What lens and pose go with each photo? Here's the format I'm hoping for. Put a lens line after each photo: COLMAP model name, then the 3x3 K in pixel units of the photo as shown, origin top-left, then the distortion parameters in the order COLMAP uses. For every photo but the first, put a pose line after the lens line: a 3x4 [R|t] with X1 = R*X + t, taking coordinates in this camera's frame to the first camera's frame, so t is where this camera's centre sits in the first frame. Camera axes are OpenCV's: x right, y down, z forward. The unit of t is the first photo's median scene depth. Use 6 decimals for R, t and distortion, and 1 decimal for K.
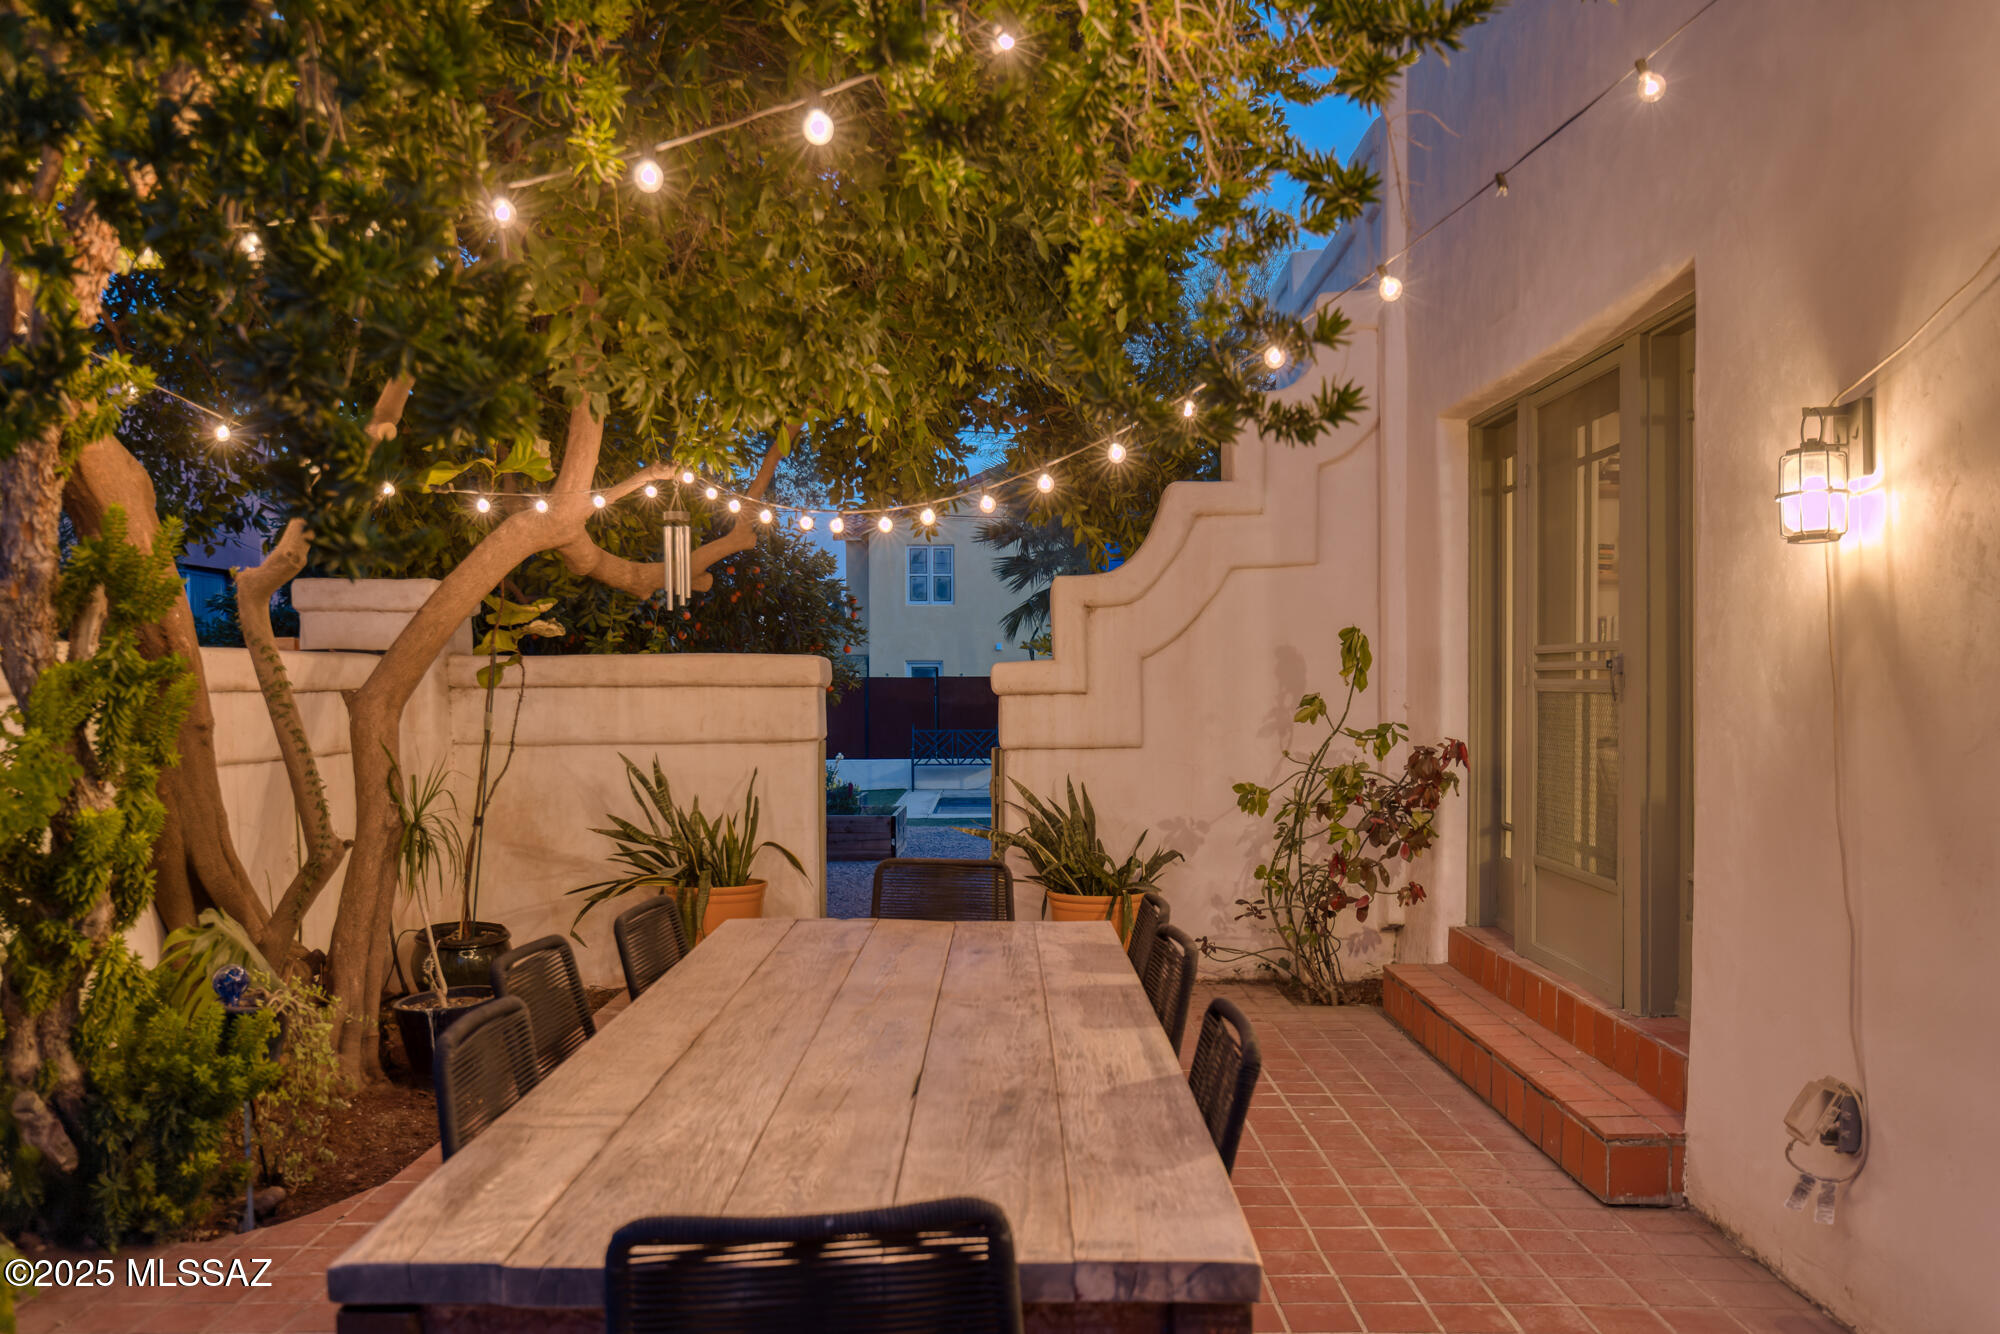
lens RADIAL K [[1575.6, 0, 996.5], [0, 1575.6, 681.3], [0, 0, 1]] dist [-0.018536, -0.003528]
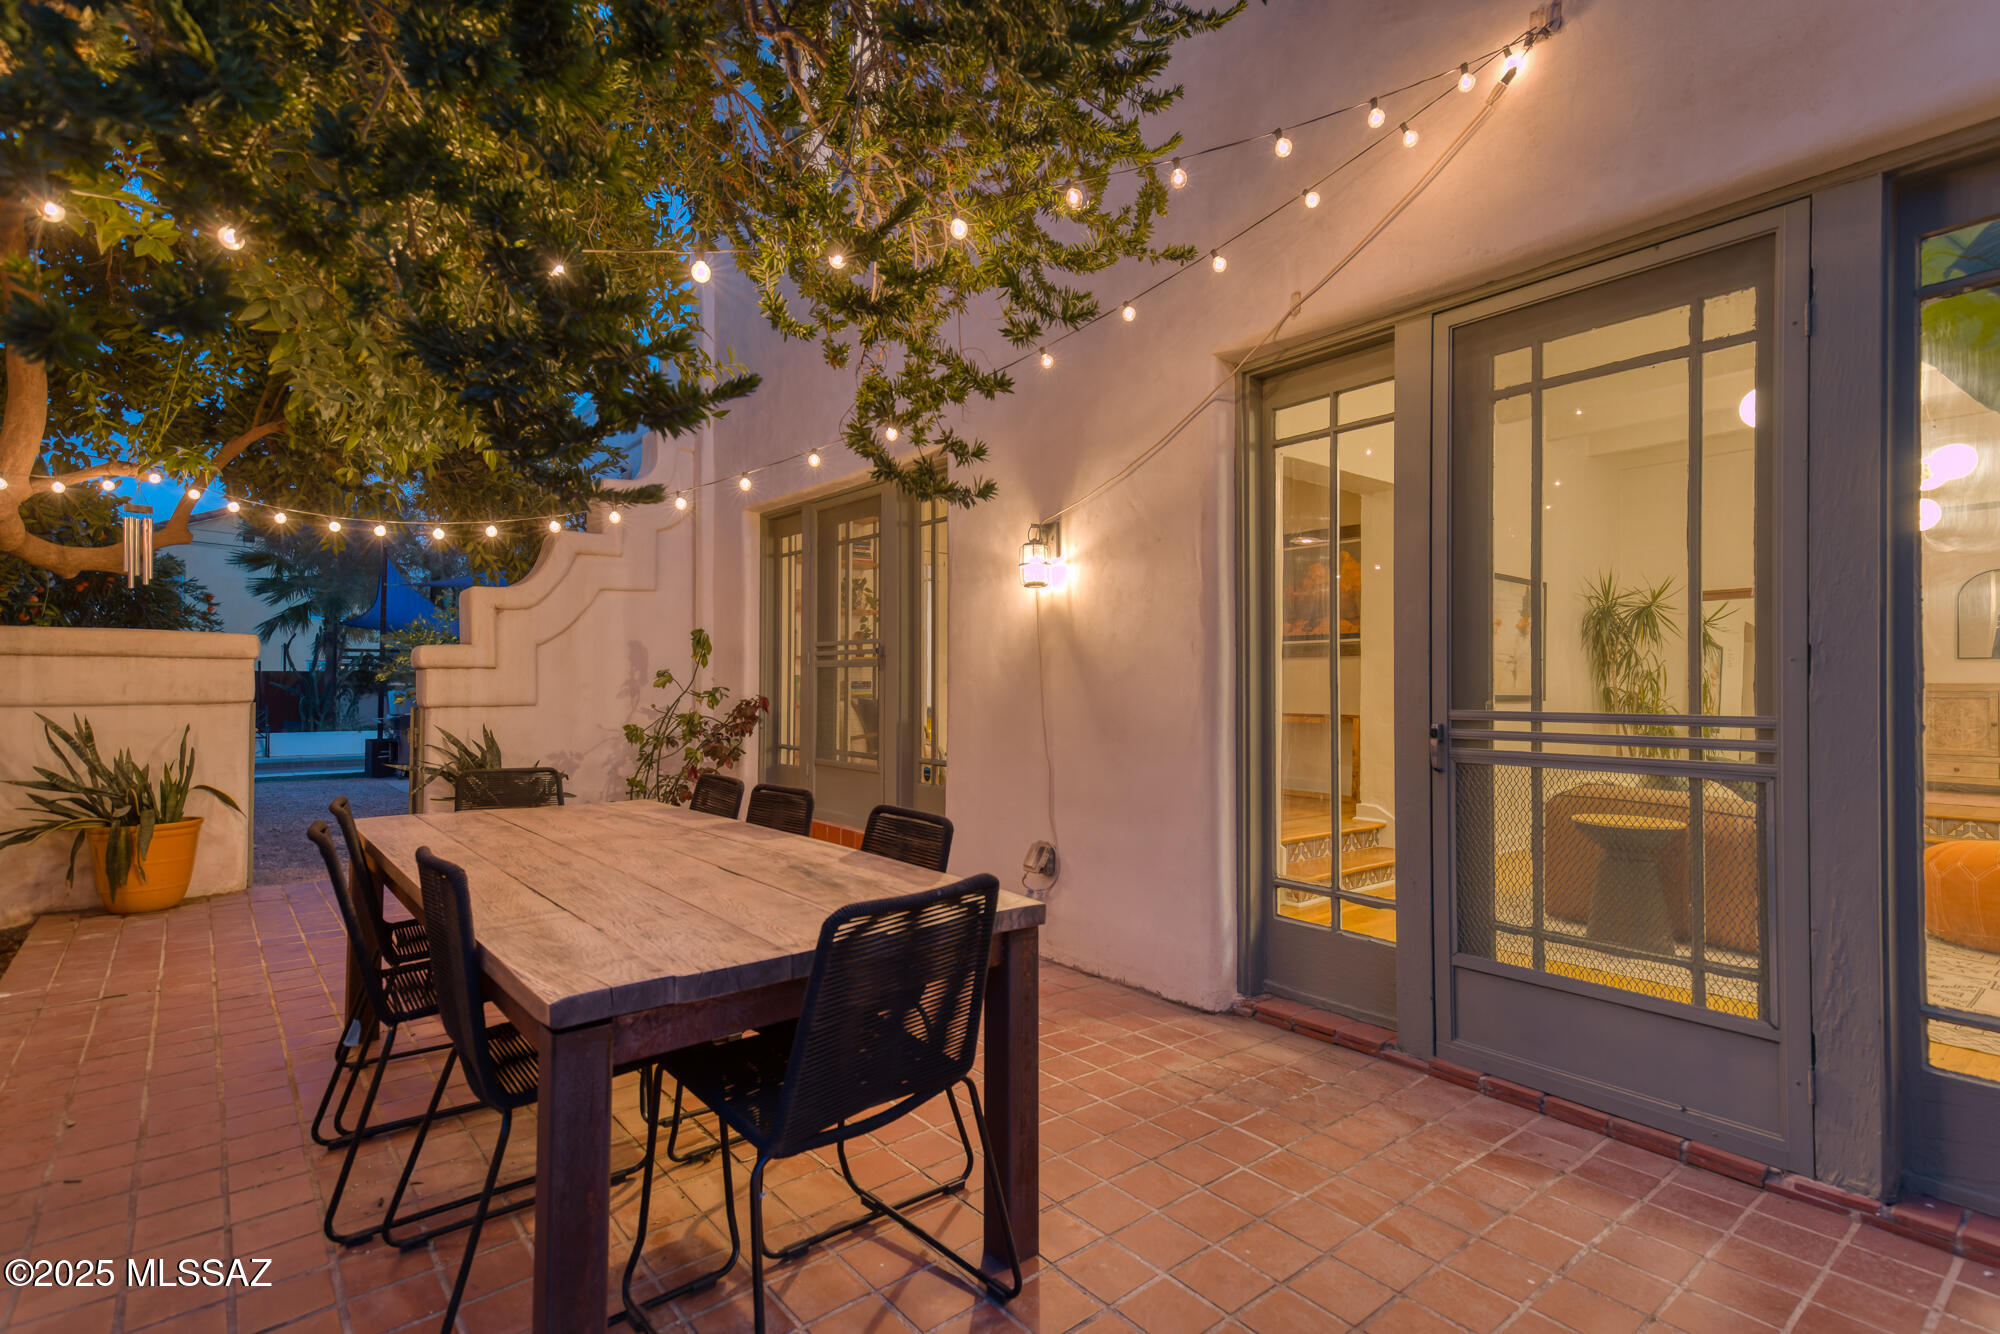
lens RADIAL K [[956.1, 0, 1002.2], [0, 956.1, 658.2], [0, 0, 1]] dist [0.028100, 0.000274]
pose [[0.766755, 0.025179, 0.641445, -0.173397], [-0.008172, 0.999532, -0.029467, 0.023218], [-0.641887, 0.017352, 0.766602, 0.021072]]
